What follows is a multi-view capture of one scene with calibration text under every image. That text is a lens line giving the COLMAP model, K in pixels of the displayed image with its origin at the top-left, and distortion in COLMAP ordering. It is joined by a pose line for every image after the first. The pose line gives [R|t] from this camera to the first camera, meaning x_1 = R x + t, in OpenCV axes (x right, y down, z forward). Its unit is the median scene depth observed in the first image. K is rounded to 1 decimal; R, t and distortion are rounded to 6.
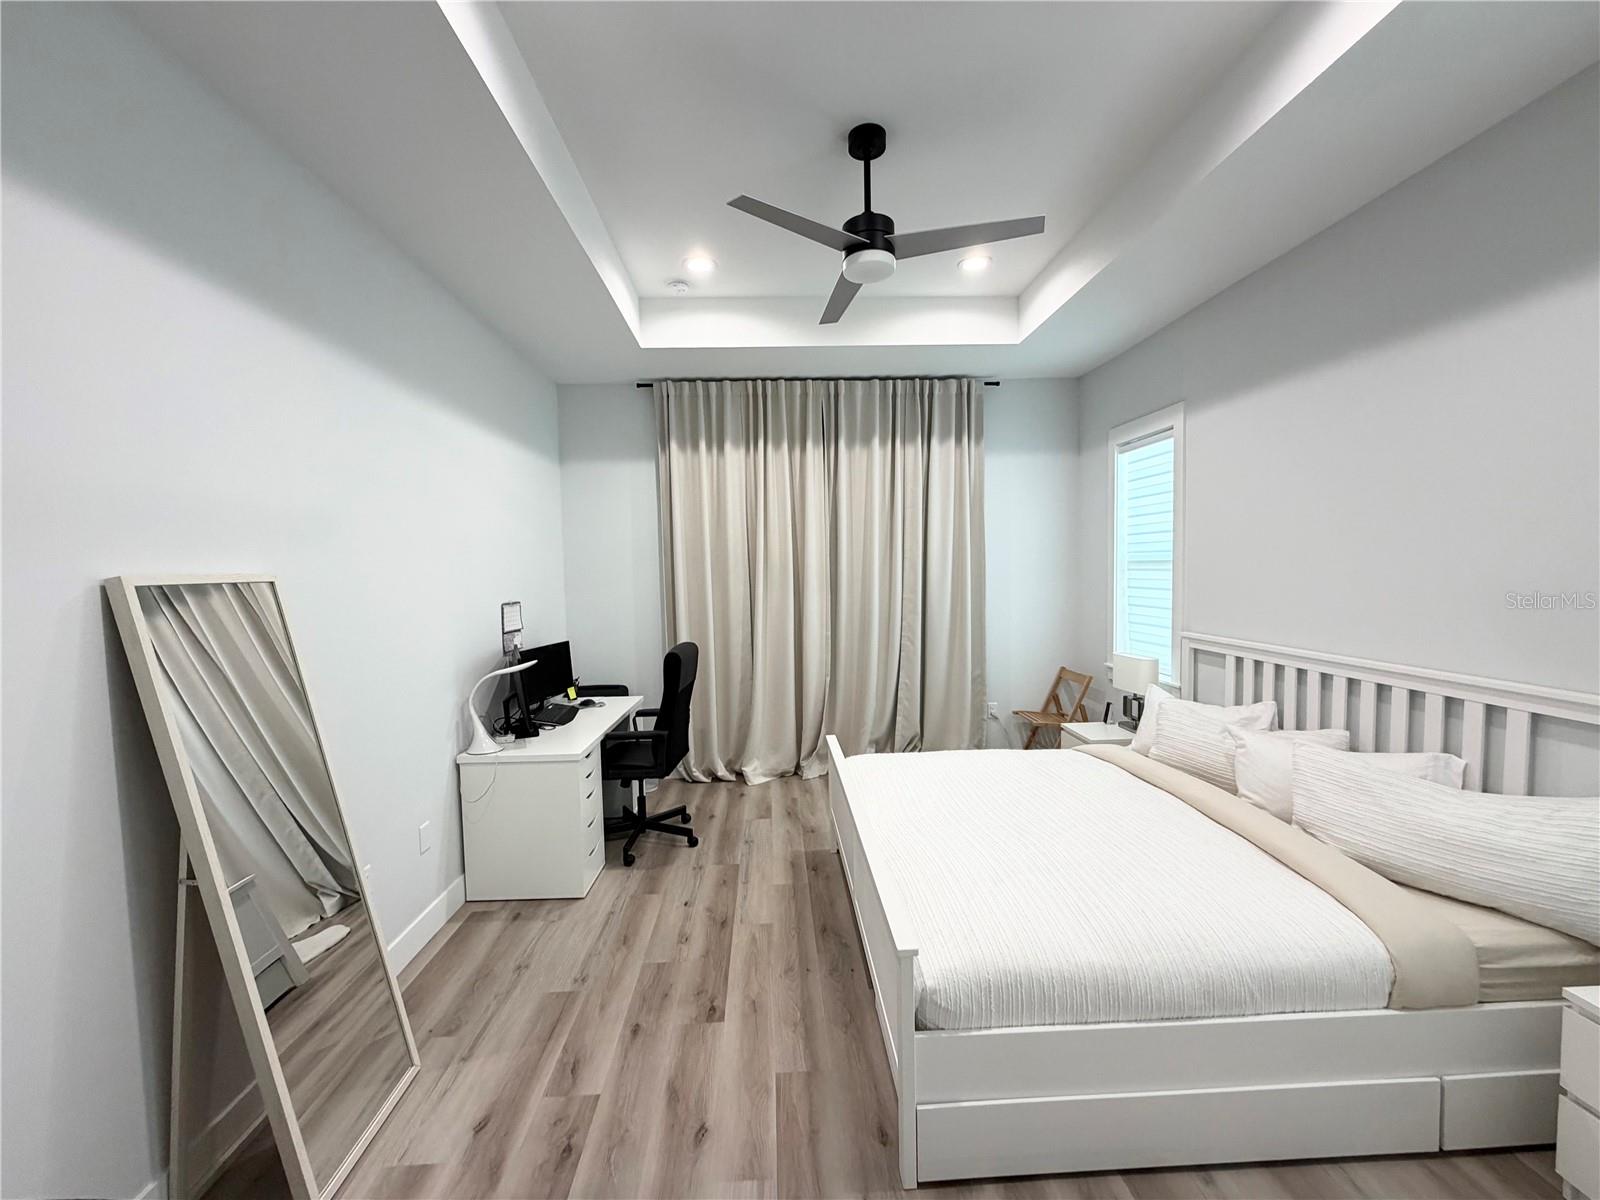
lens RADIAL K [[647.1, 0, 793.4], [0, 647.1, 594.3], [0, 0, 1]] dist [-0.000829, 0.001400]
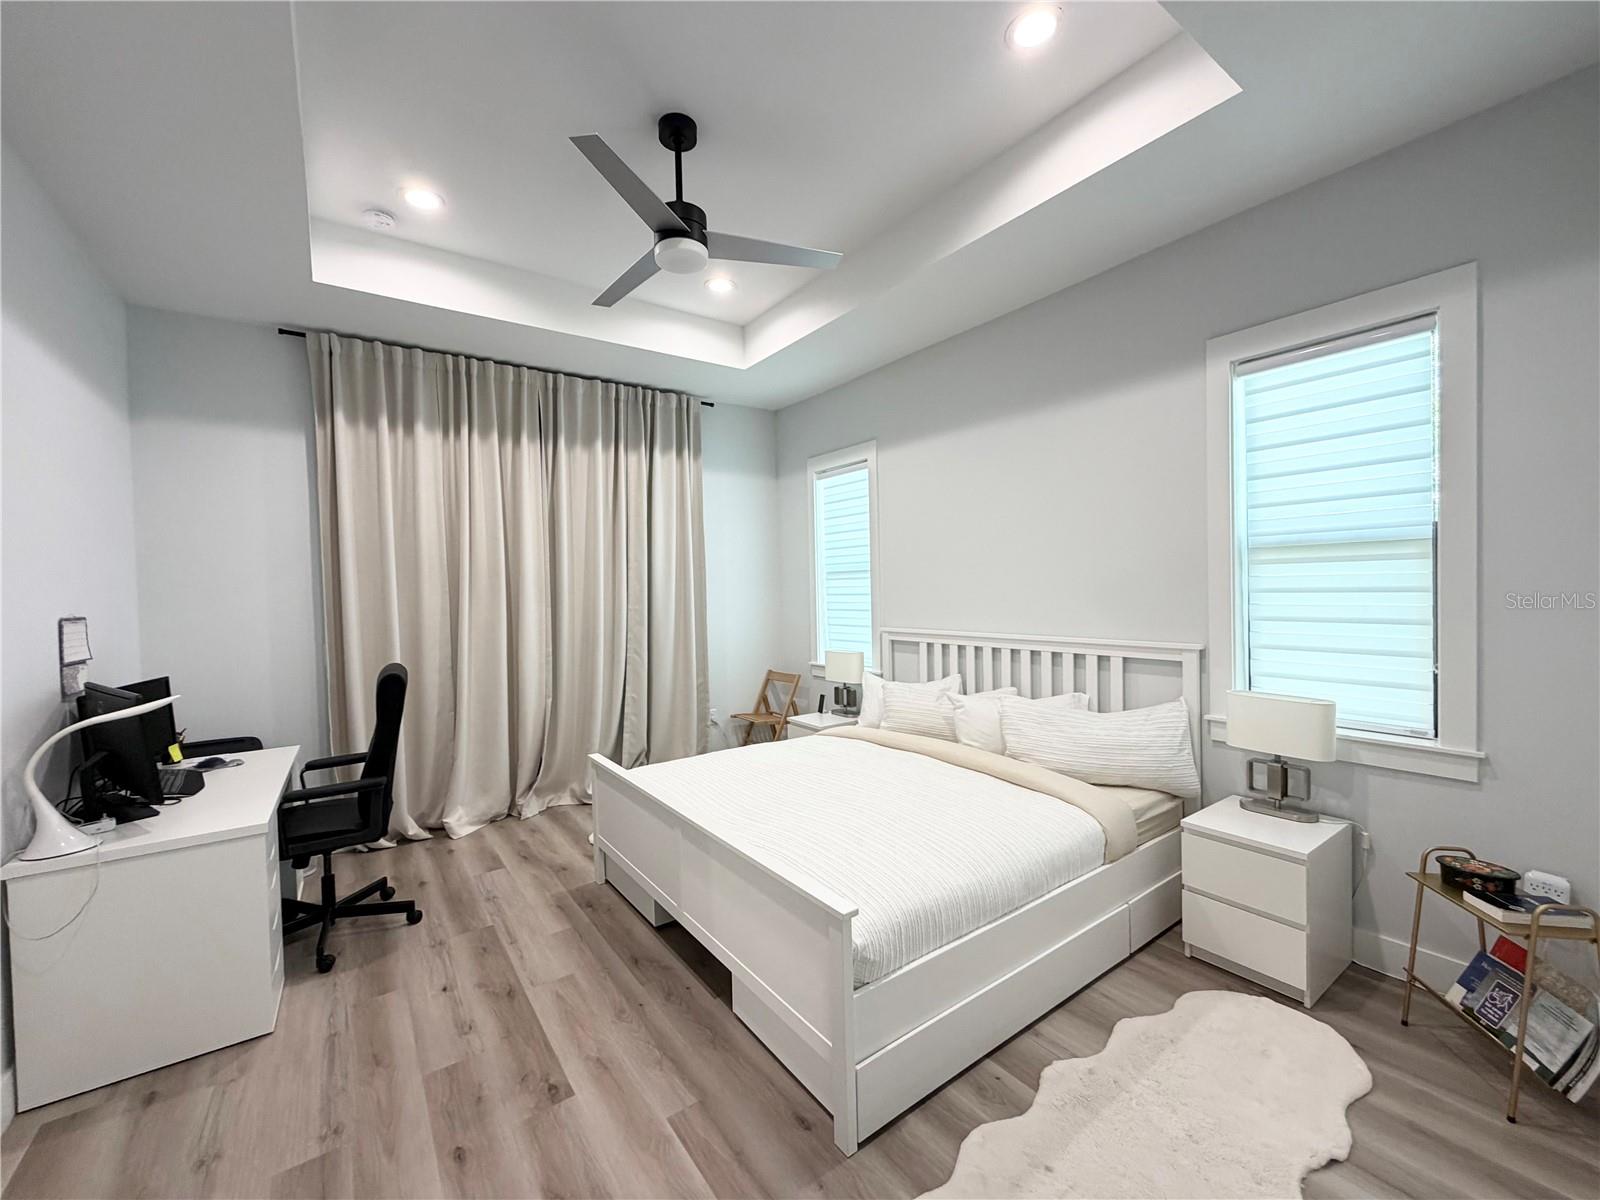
lens RADIAL K [[647.1, 0, 797.0], [0, 647.1, 595.7], [0, 0, 1]] dist [-0.000829, 0.001400]
pose [[0.832805, -0.005769, 0.553536, -0.217132], [0.030766, 0.998883, -0.035877, 0.039804], [-0.552711, 0.046908, 0.832052, 0.081077]]
